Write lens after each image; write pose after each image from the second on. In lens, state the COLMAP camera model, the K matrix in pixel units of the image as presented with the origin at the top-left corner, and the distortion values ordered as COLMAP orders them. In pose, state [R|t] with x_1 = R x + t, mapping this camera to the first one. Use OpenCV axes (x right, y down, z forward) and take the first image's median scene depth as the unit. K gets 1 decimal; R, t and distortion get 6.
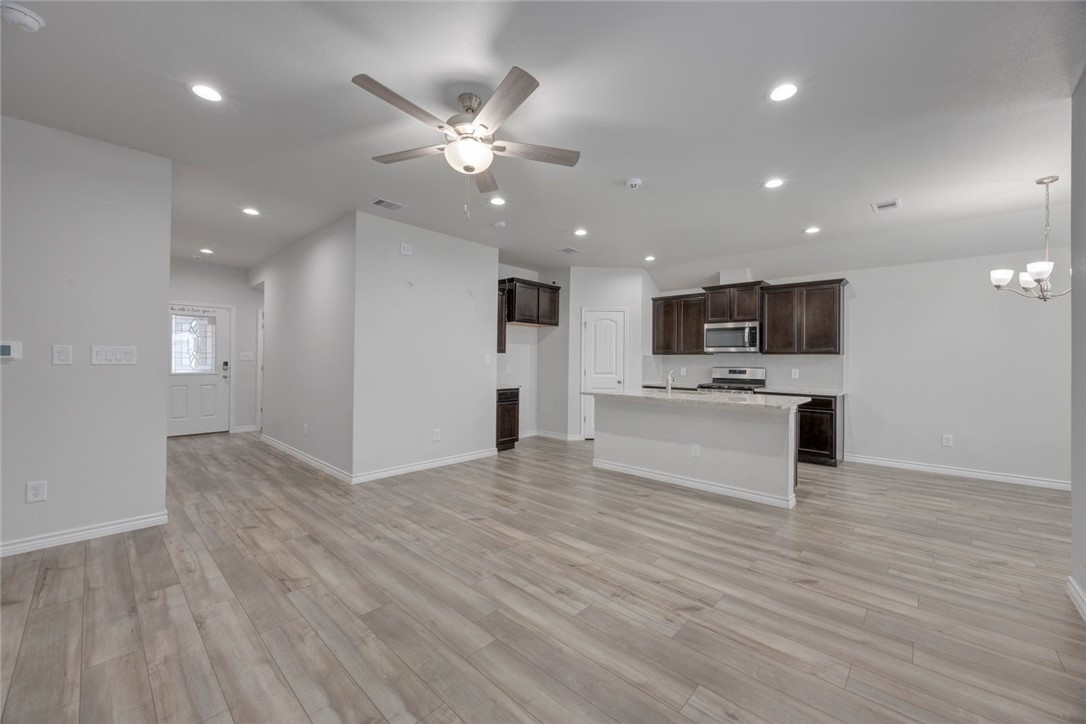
lens RADIAL K [[414.5, 0, 543.2], [0, 414.5, 355.5], [0, 0, 1]] dist [0.000168, 0.000020]
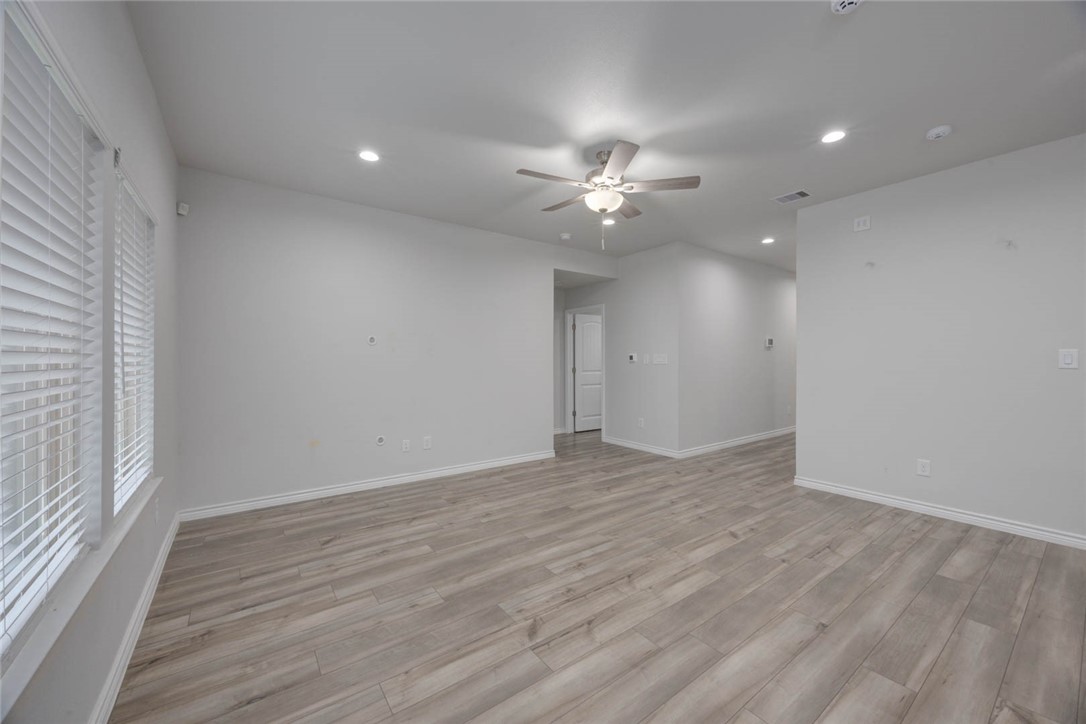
lens RADIAL K [[414.5, 0, 543.2], [0, 414.5, 355.5], [0, 0, 1]] dist [0.000168, 0.000020]
pose [[-0.192082, -0.020645, -0.981162, 1.085441], [0.014611, 0.999608, -0.023894, 0.033149], [0.981270, -0.018925, -0.191705, 1.051544]]
